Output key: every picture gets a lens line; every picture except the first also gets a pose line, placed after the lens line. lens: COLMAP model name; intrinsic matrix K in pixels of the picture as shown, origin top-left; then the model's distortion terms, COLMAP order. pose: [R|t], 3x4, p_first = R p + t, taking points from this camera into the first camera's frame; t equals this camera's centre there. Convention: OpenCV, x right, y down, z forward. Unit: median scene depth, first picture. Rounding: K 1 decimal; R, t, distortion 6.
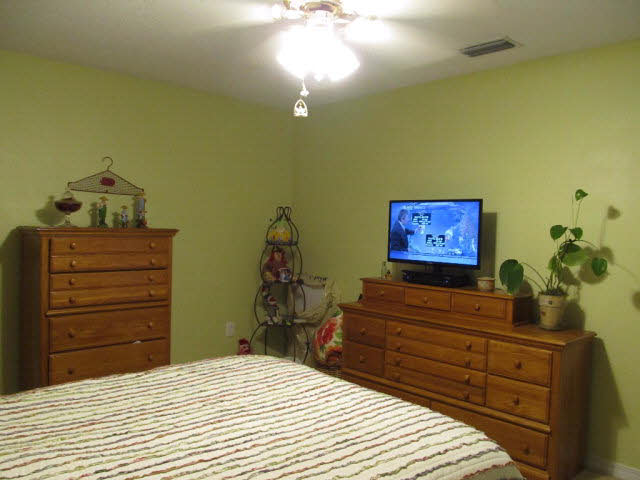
lens RADIAL K [[545.4, 0, 320.0], [0, 545.4, 240.0], [0, 0, 1]] dist [-0.020387, -0.001571]
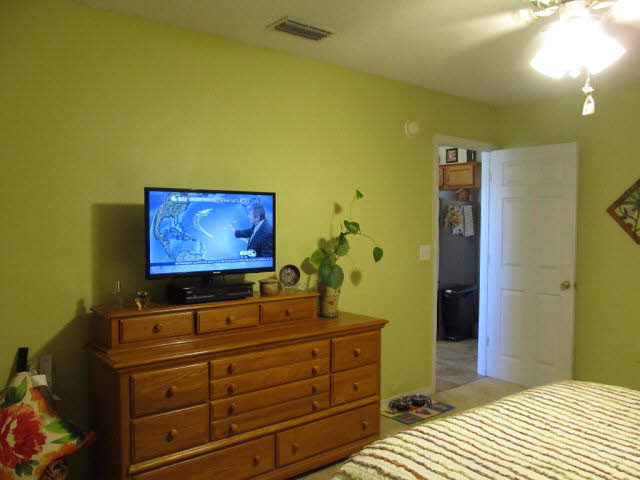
lens RADIAL K [[545.4, 0, 320.0], [0, 545.4, 240.0], [0, 0, 1]] dist [-0.020387, -0.001571]
pose [[0.057617, -0.067549, 0.996051, -0.641881], [0.020240, 0.997582, 0.066482, -0.059785], [-0.998134, 0.016330, 0.058845, 0.932339]]
